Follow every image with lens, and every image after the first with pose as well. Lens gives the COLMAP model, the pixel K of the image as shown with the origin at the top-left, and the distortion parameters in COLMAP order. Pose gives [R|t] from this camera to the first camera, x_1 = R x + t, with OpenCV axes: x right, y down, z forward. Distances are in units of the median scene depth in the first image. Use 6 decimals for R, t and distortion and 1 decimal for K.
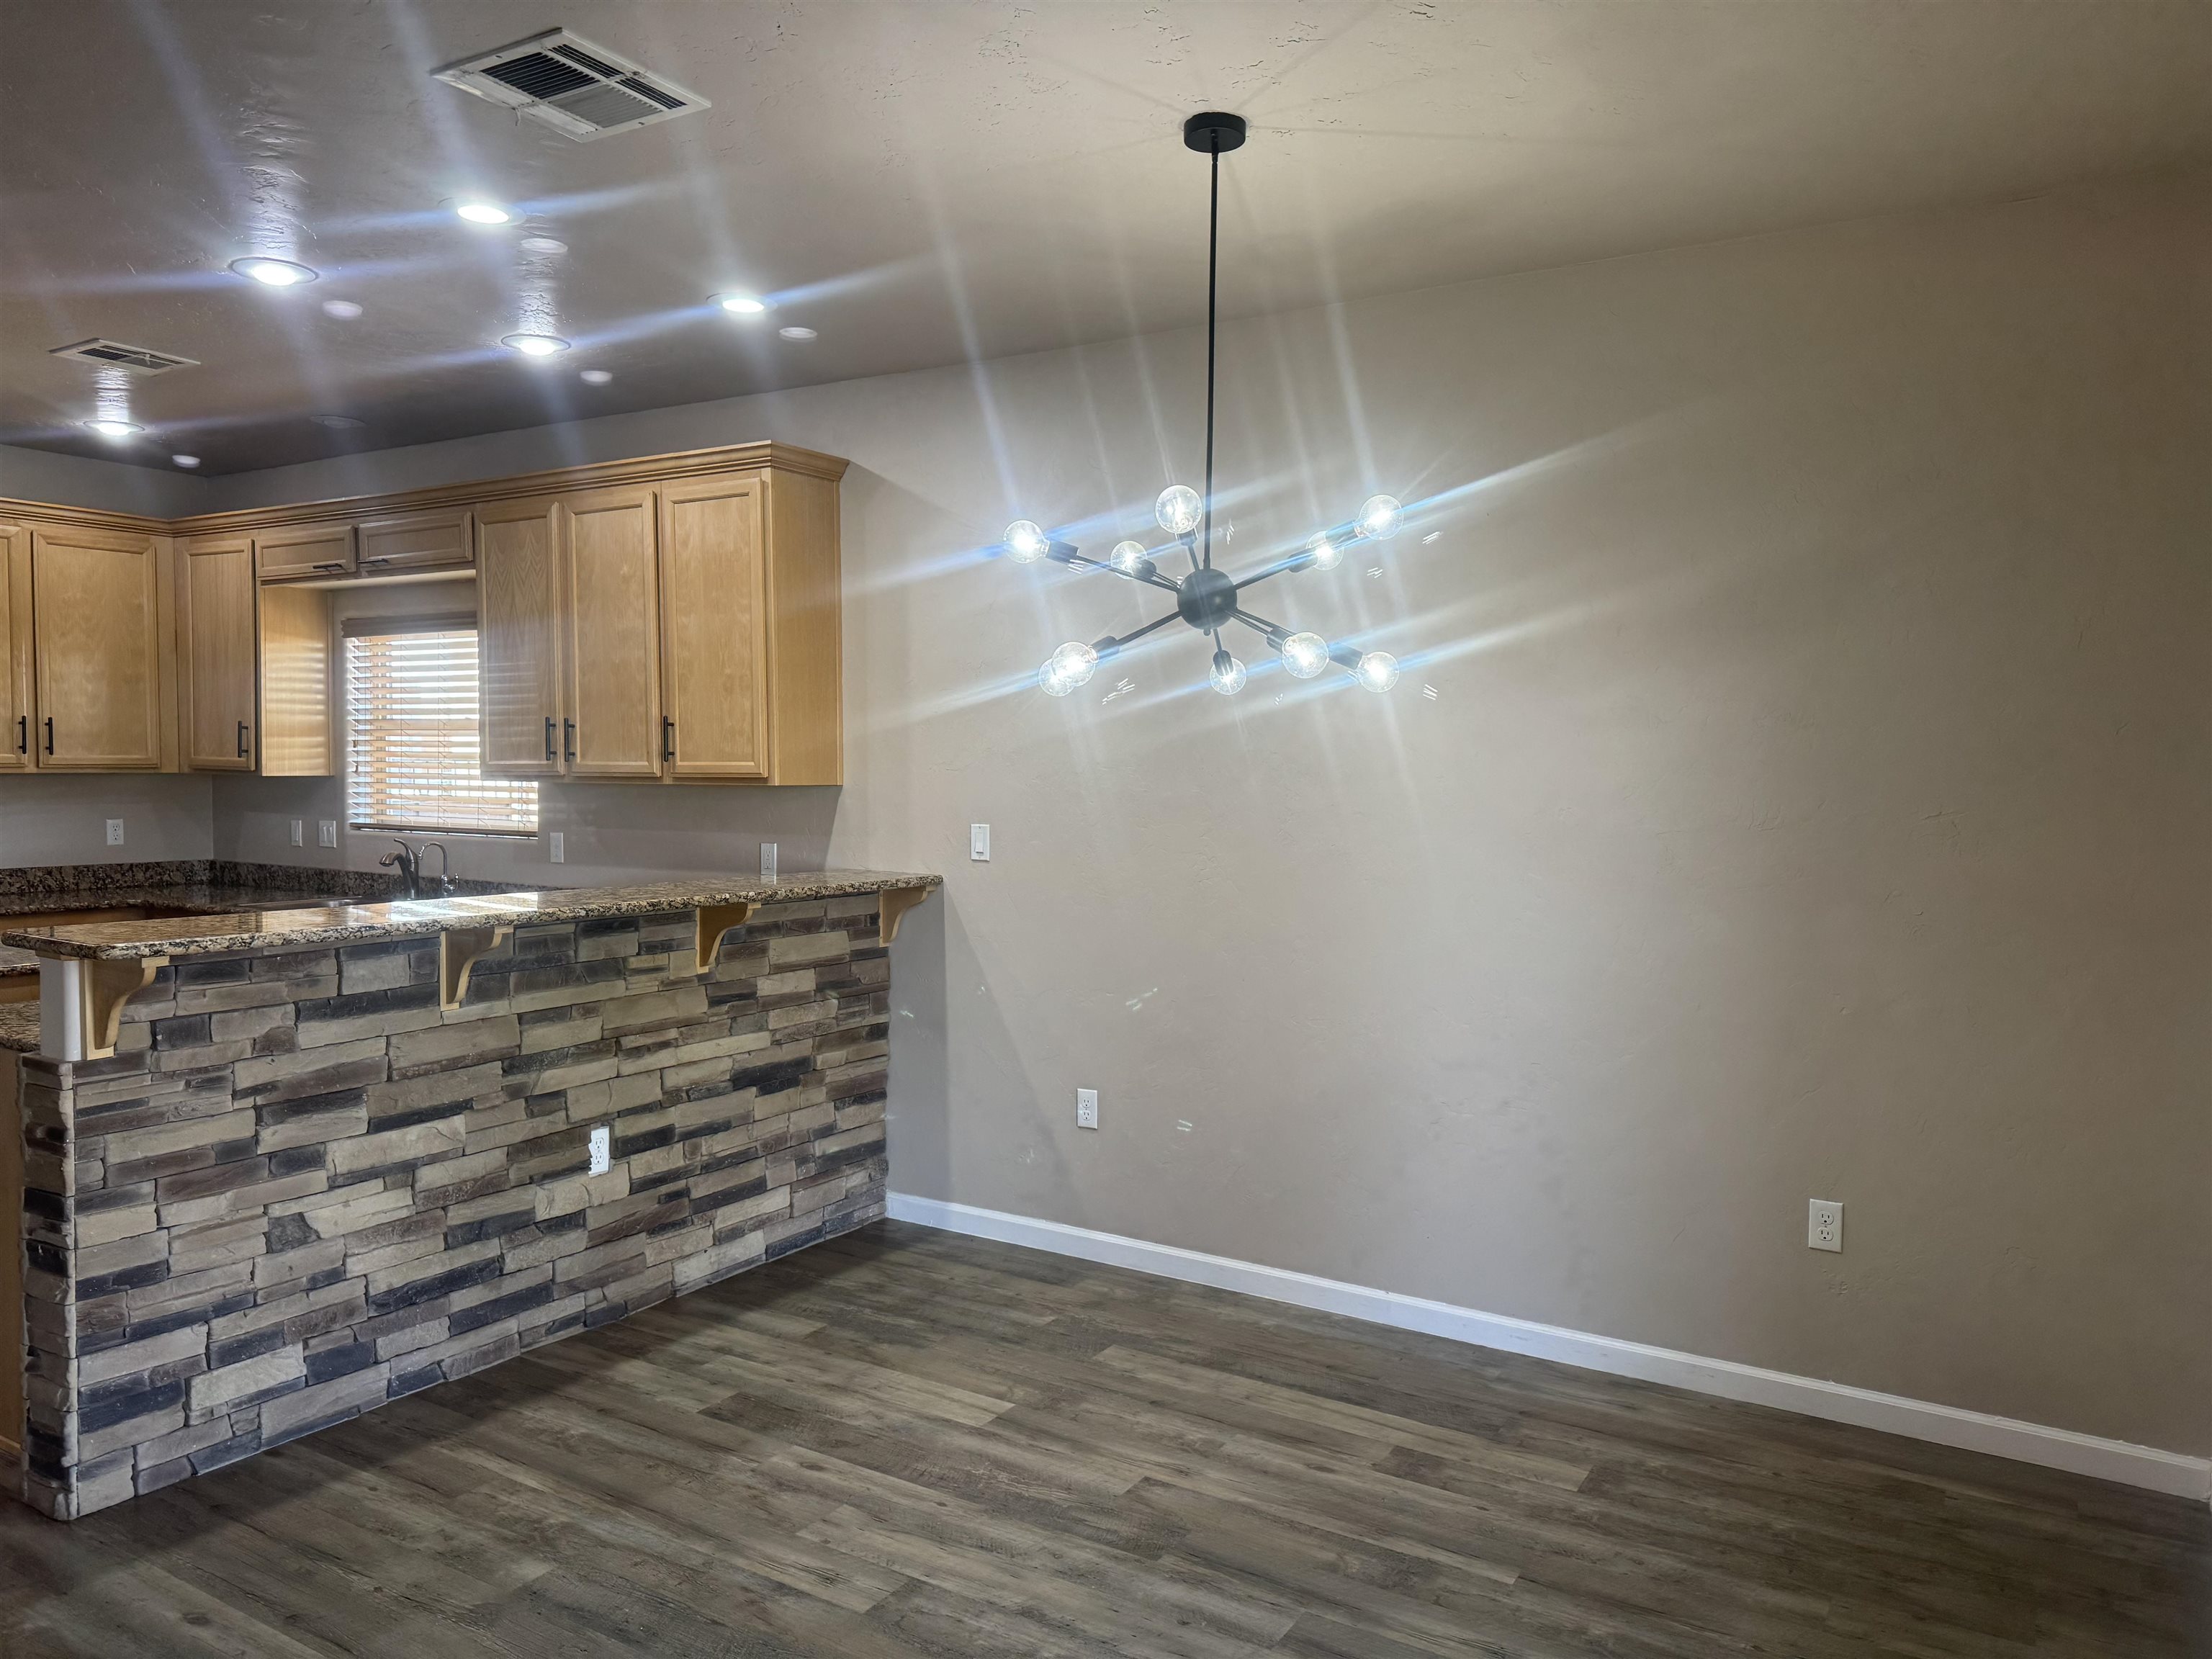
lens RADIAL K [[1549.2, 0, 1106.1], [0, 1549.2, 811.4], [0, 0, 1]] dist [0.061048, -0.062789]
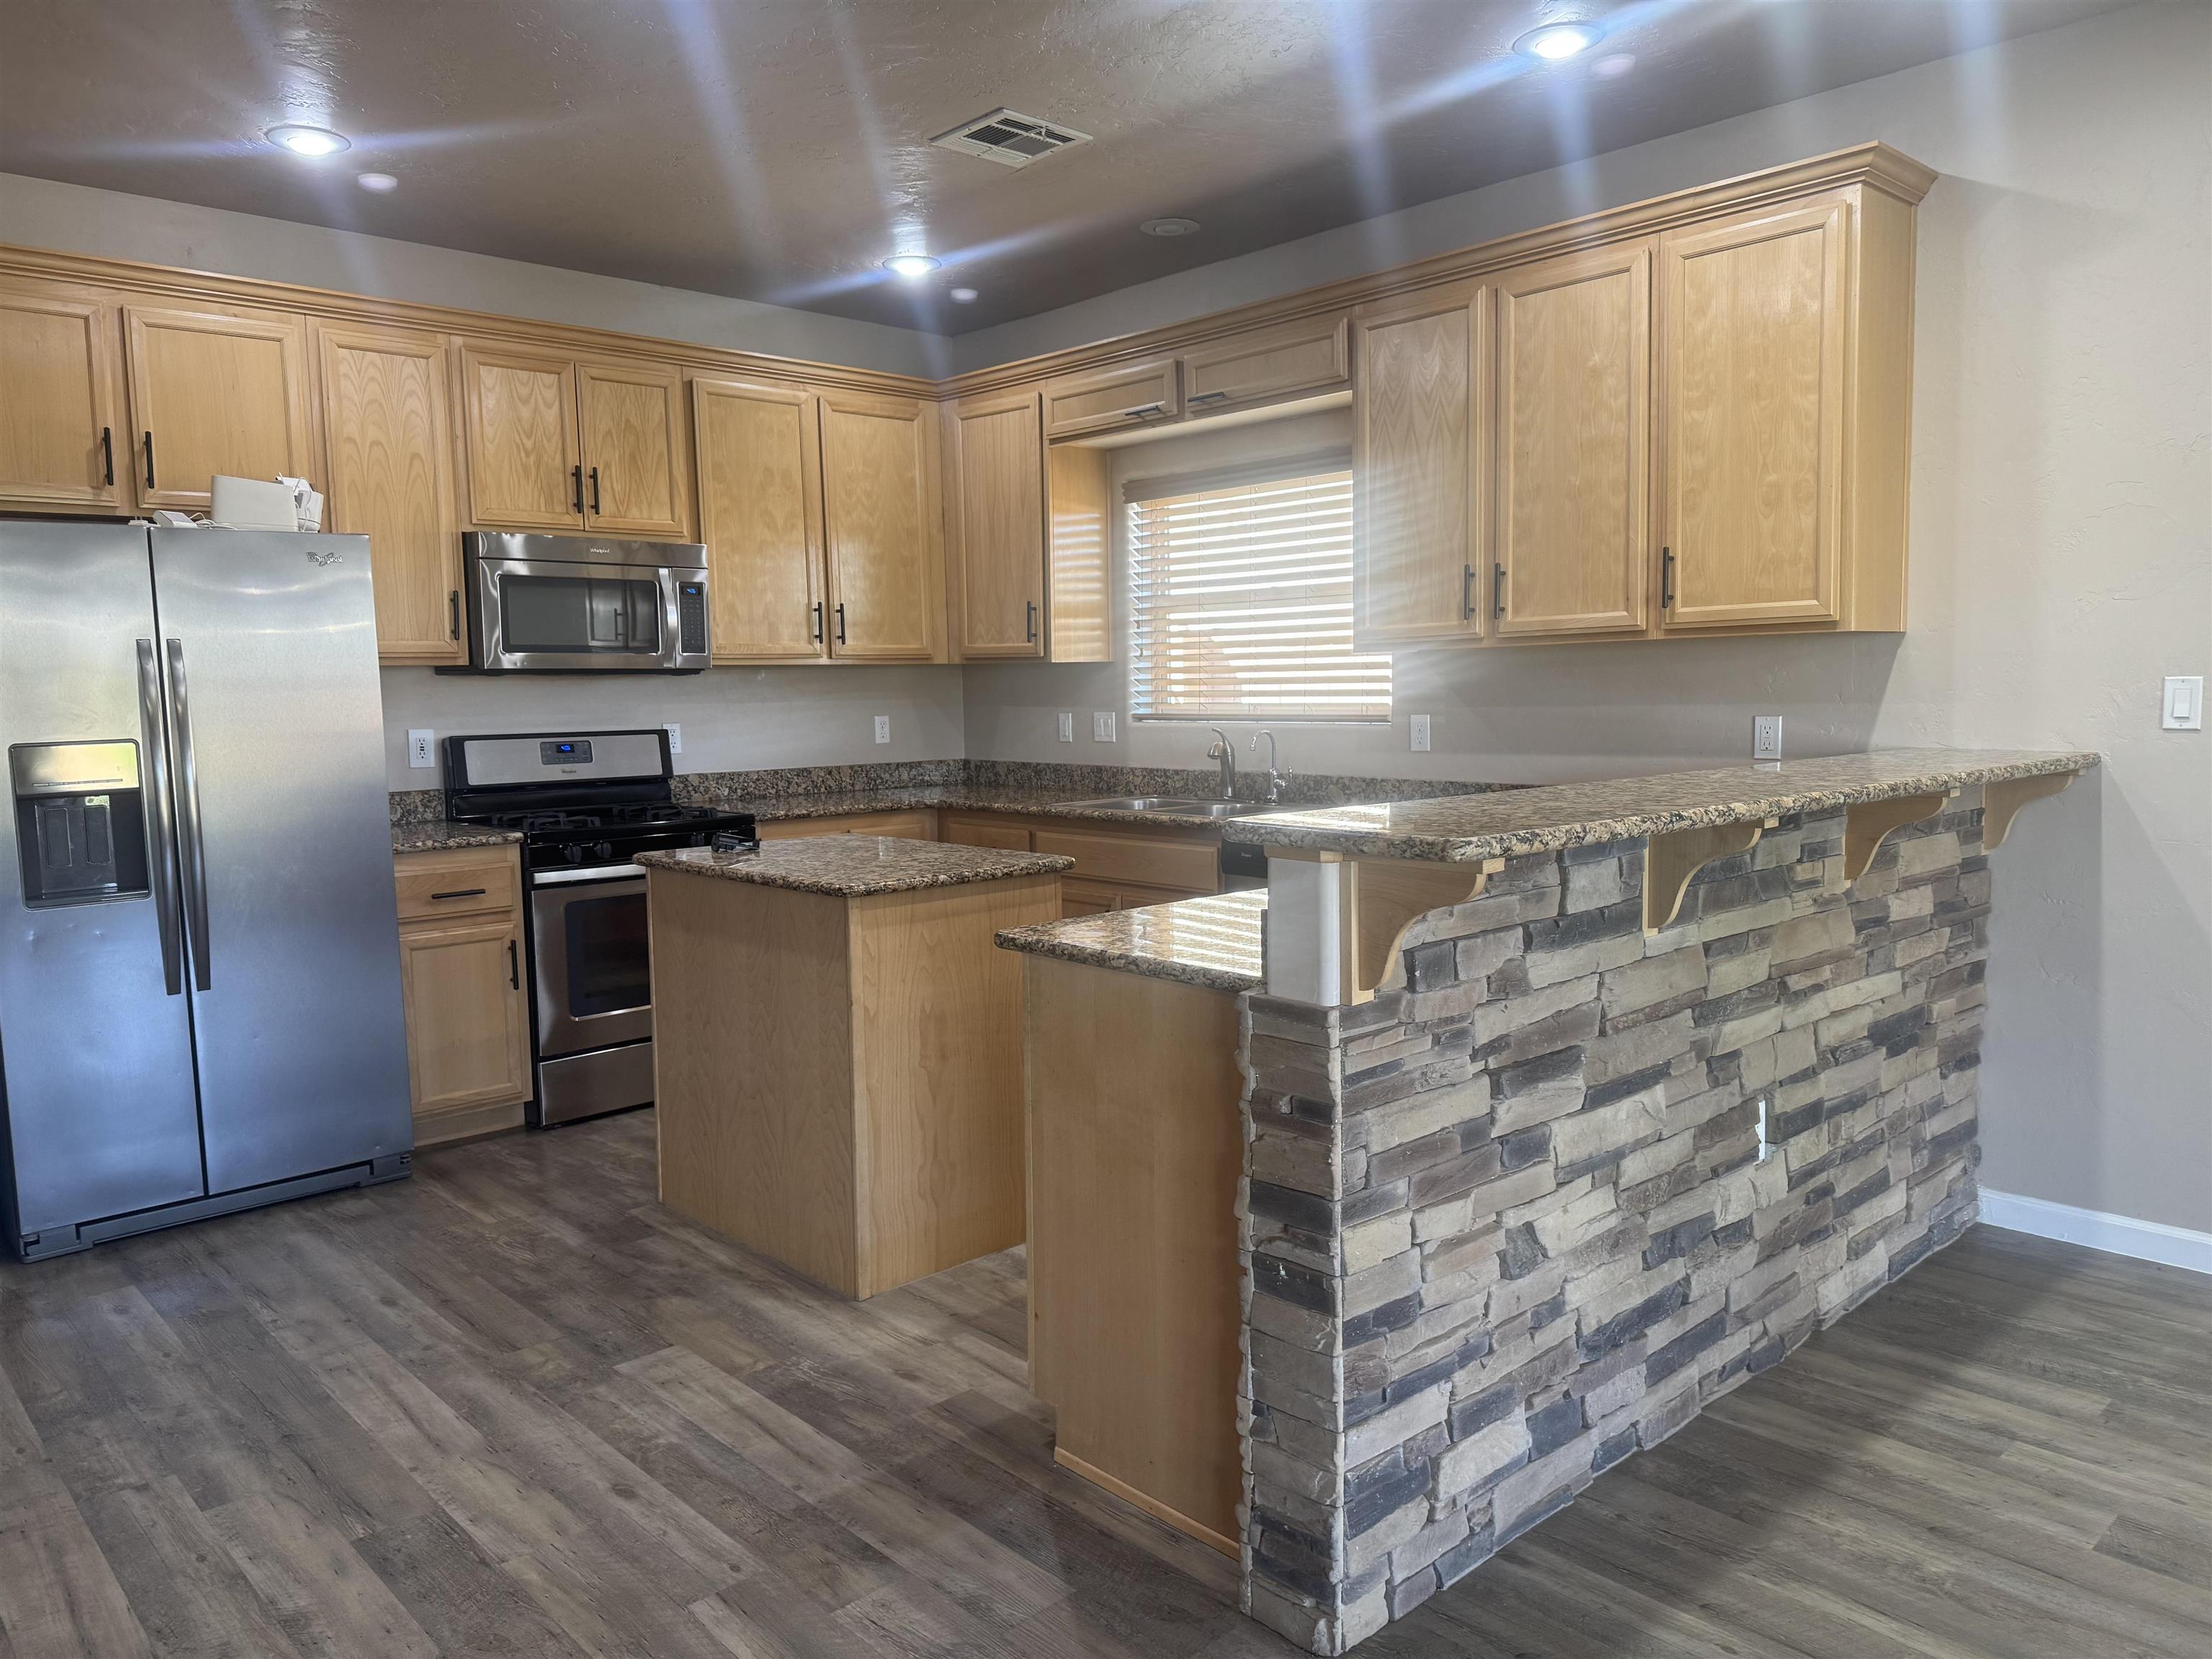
lens RADIAL K [[1502.7, 0, 1106.0], [0, 1502.7, 829.5], [0, 0, 1]] dist [0.116640, -0.147089]
pose [[0.967261, -0.000539, -0.253783, -0.444496], [0.017443, 0.997774, 0.064361, 0.027917], [0.253184, -0.066680, 0.965117, 0.257621]]
